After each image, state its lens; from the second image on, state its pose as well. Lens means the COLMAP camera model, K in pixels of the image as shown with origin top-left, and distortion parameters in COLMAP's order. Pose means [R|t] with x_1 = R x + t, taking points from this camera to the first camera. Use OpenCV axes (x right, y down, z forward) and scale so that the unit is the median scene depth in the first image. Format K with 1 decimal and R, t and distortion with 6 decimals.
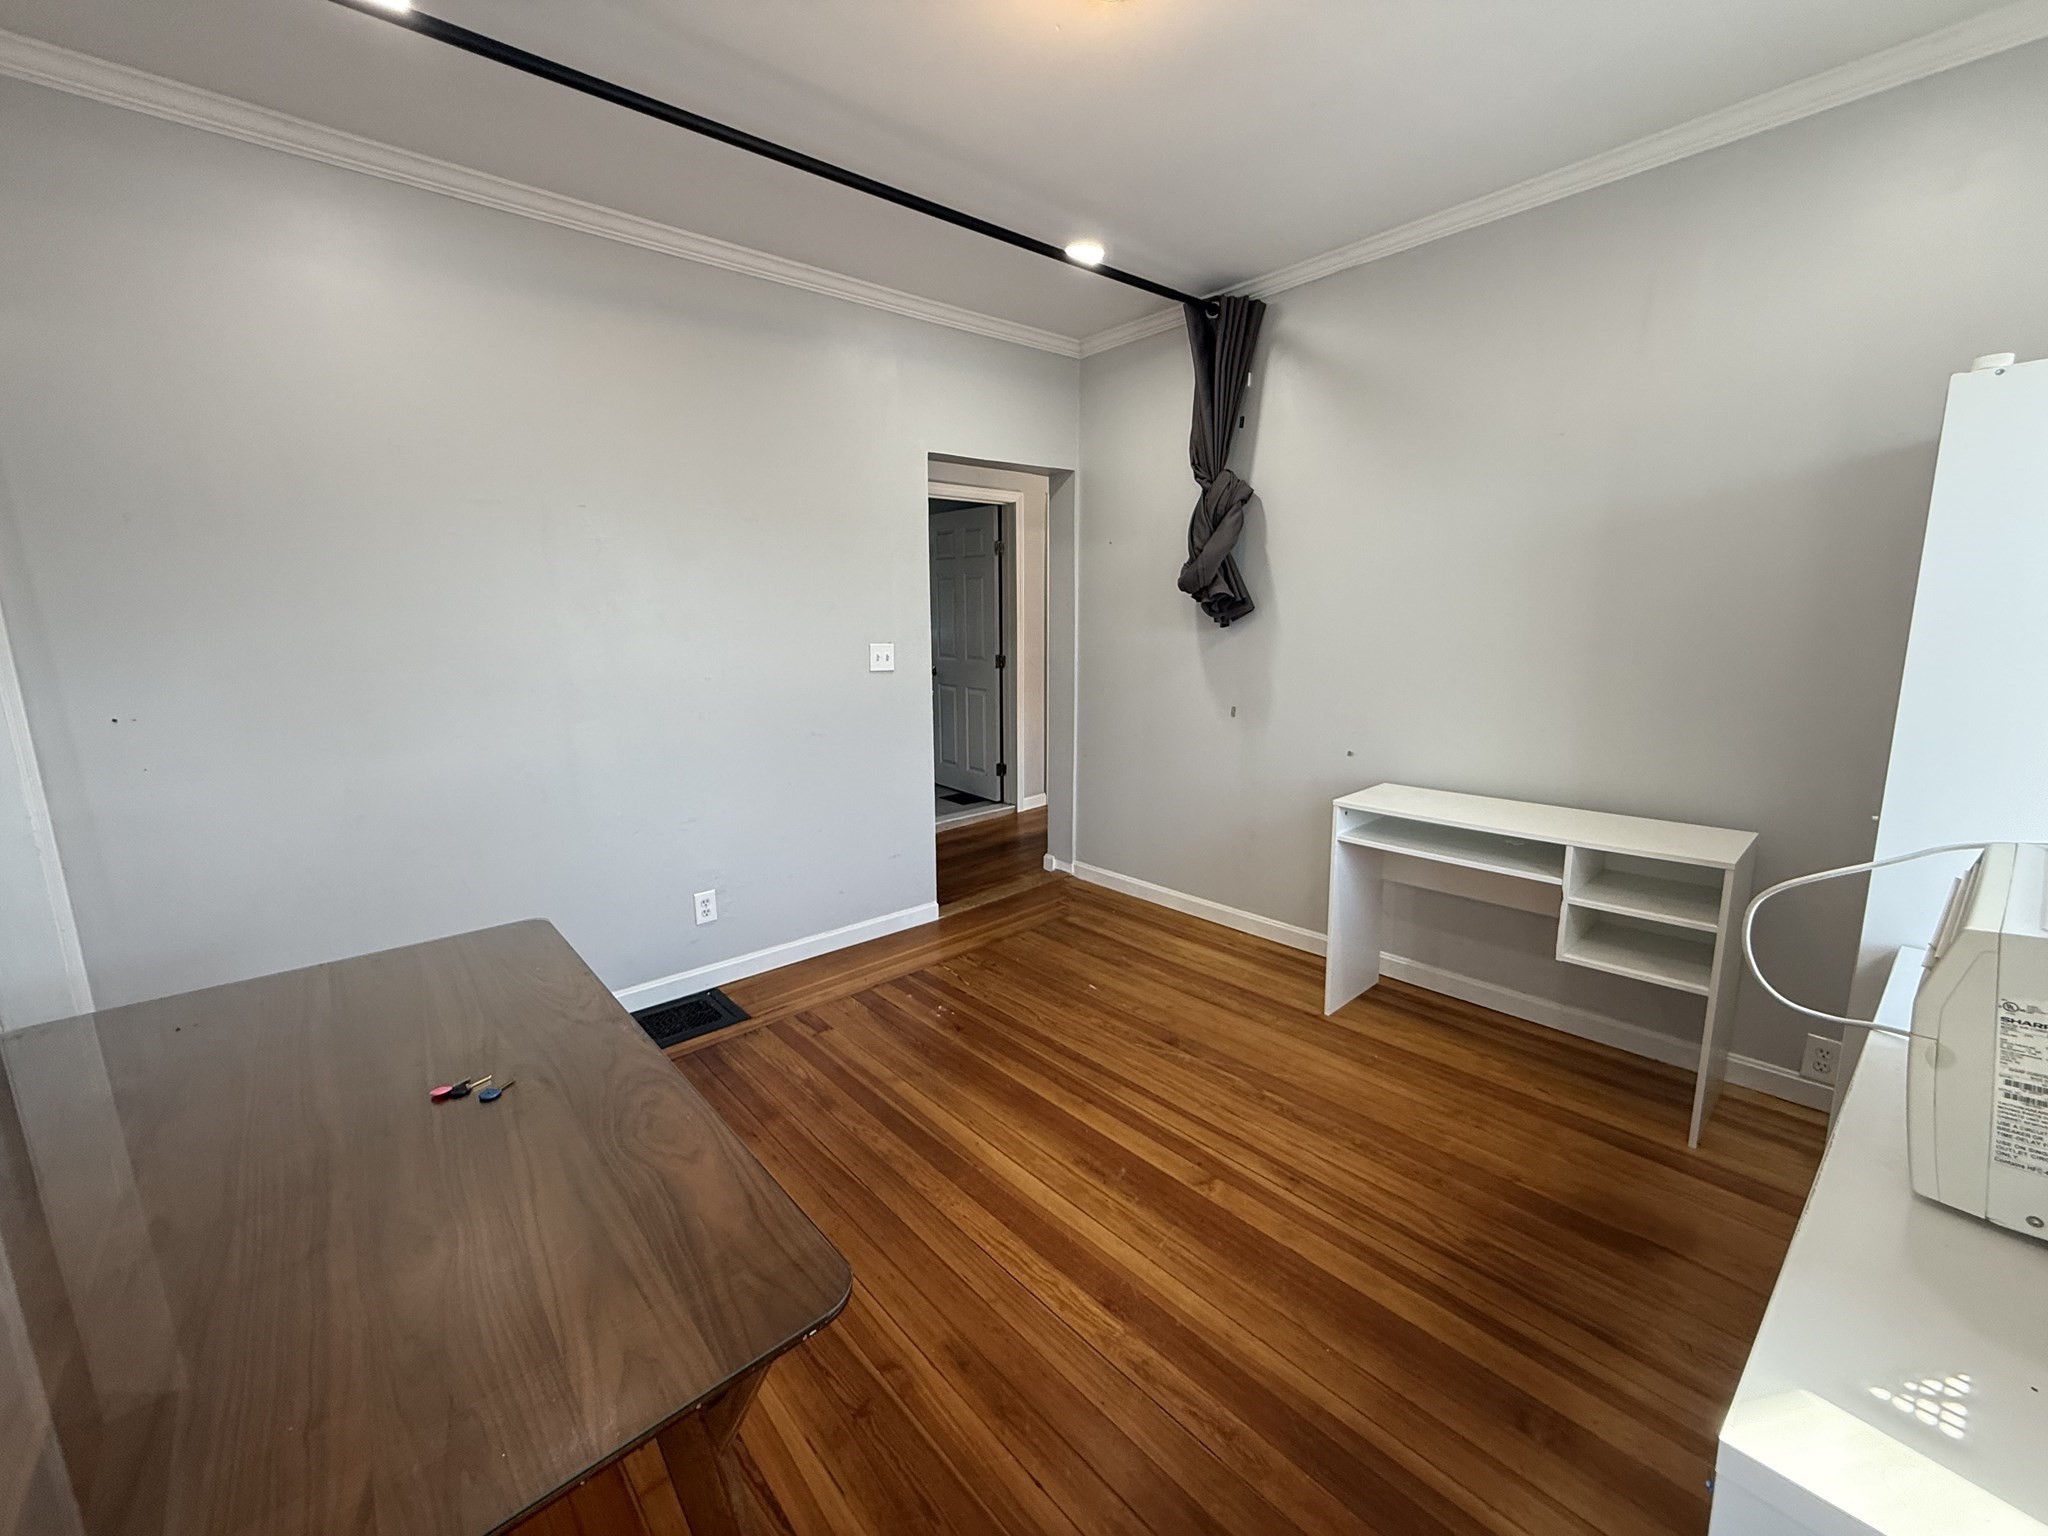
lens RADIAL K [[820.5, 0, 1028.0], [0, 820.5, 765.2], [0, 0, 1]] dist [-0.001274, -0.000177]
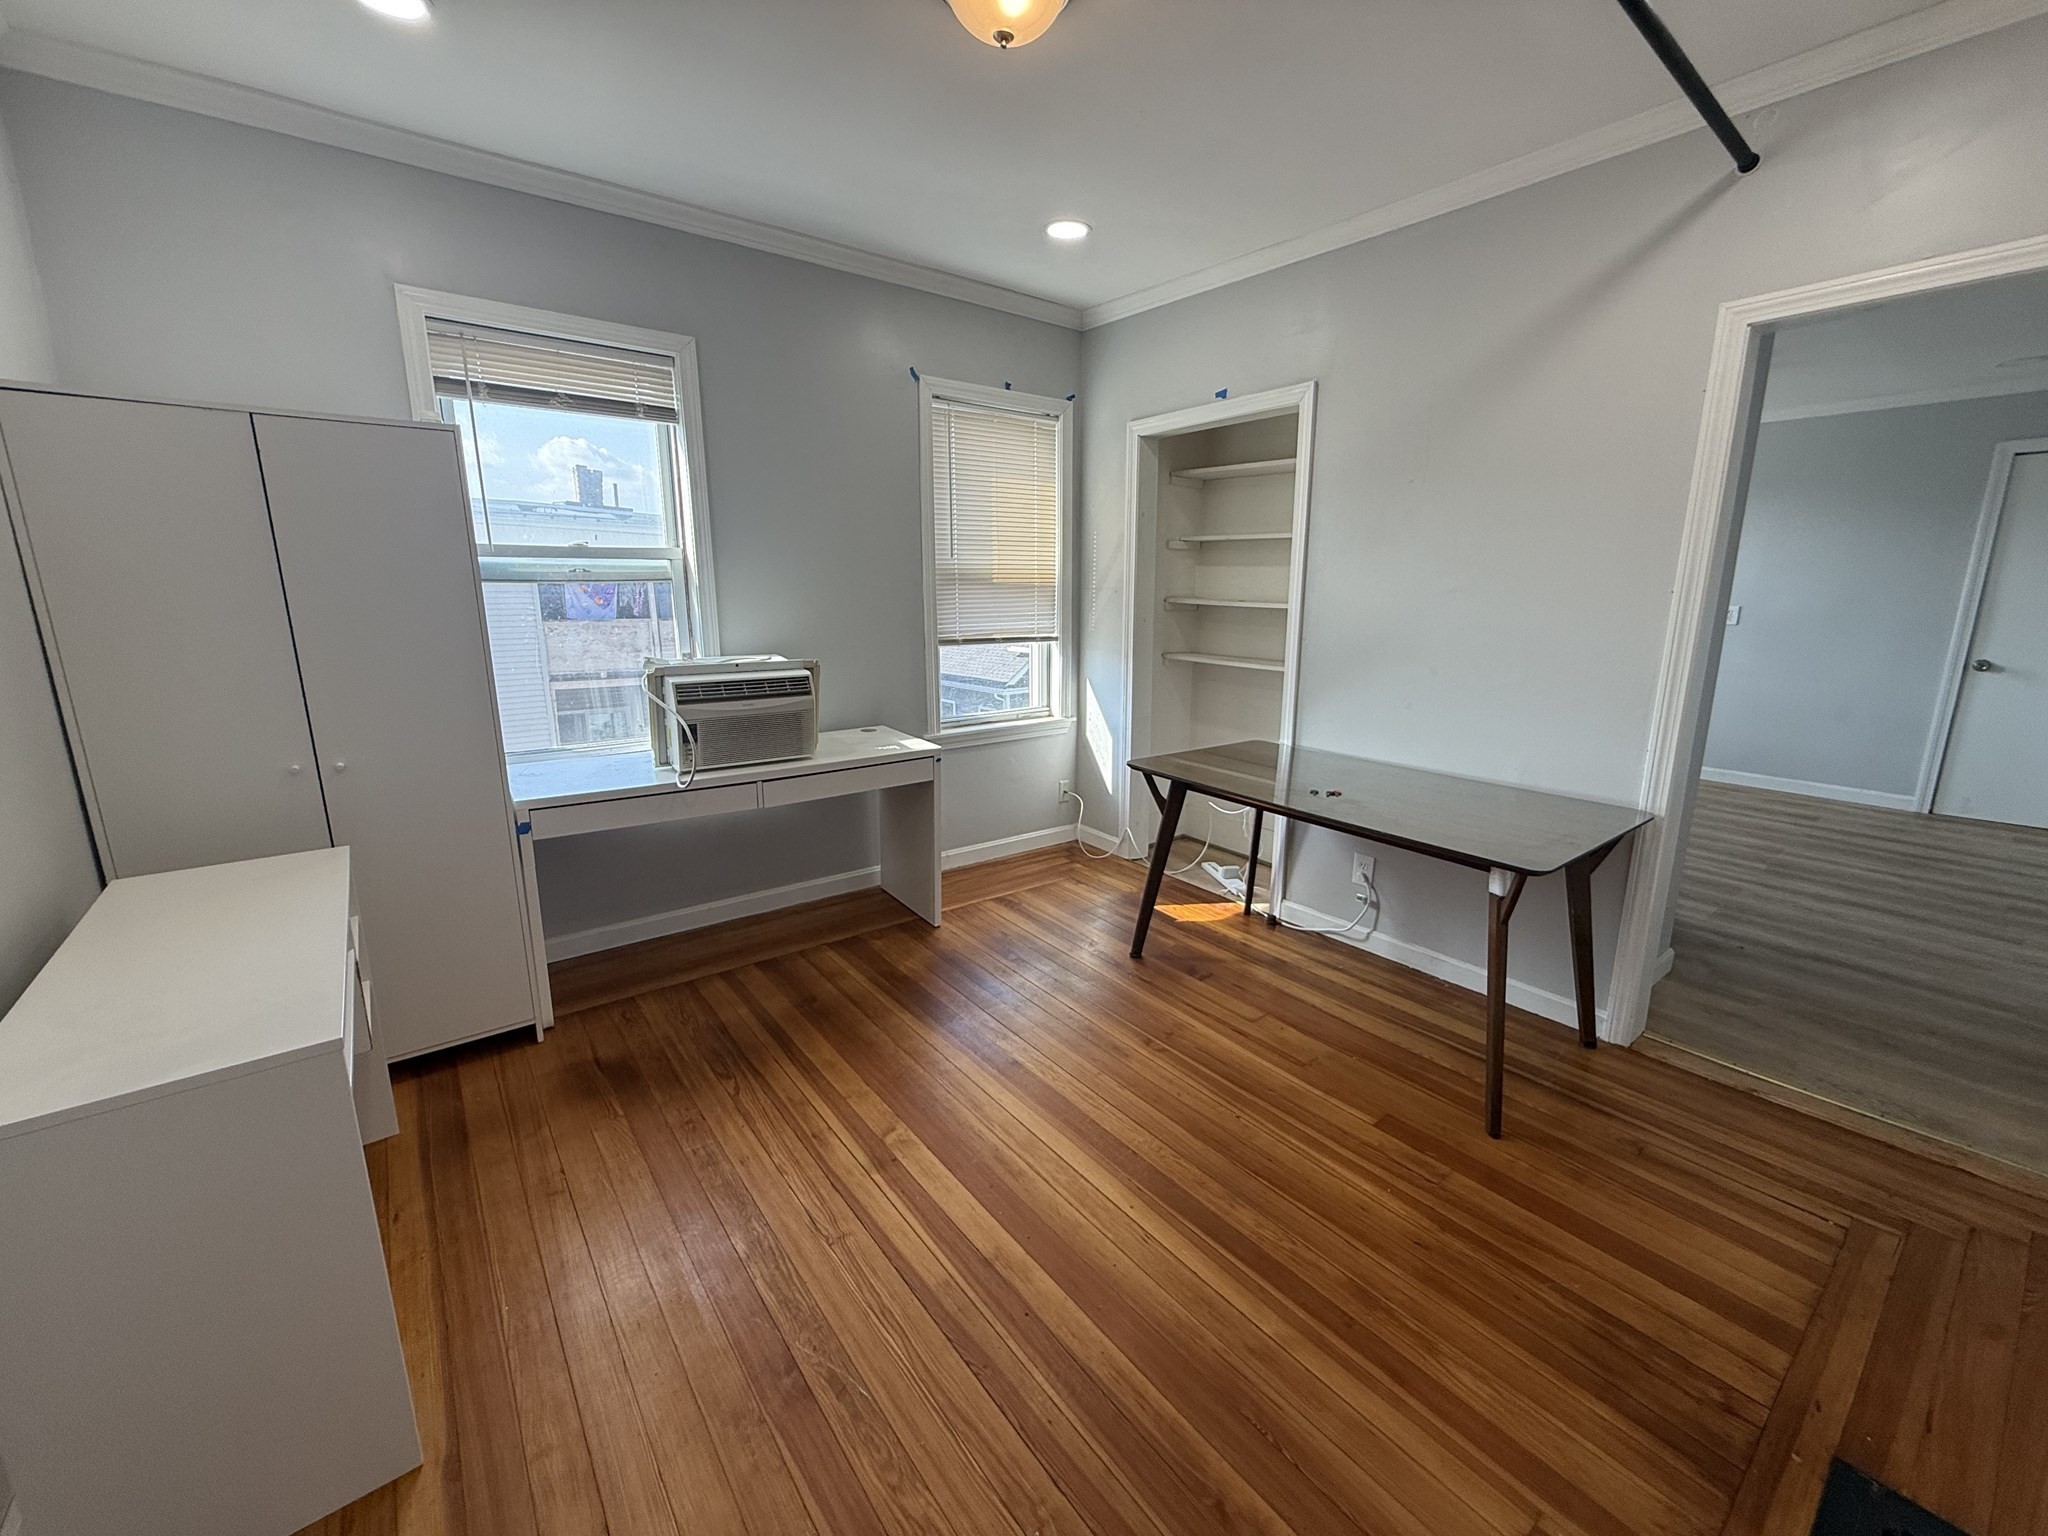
lens RADIAL K [[820.5, 0, 1022.9], [0, 820.5, 760.2], [0, 0, 1]] dist [-0.001274, -0.000177]
pose [[-0.997520, -0.000975, 0.070377, -0.008181], [0.026402, 0.921704, 0.386994, -0.309045], [-0.065244, 0.387893, -0.919392, 1.666896]]
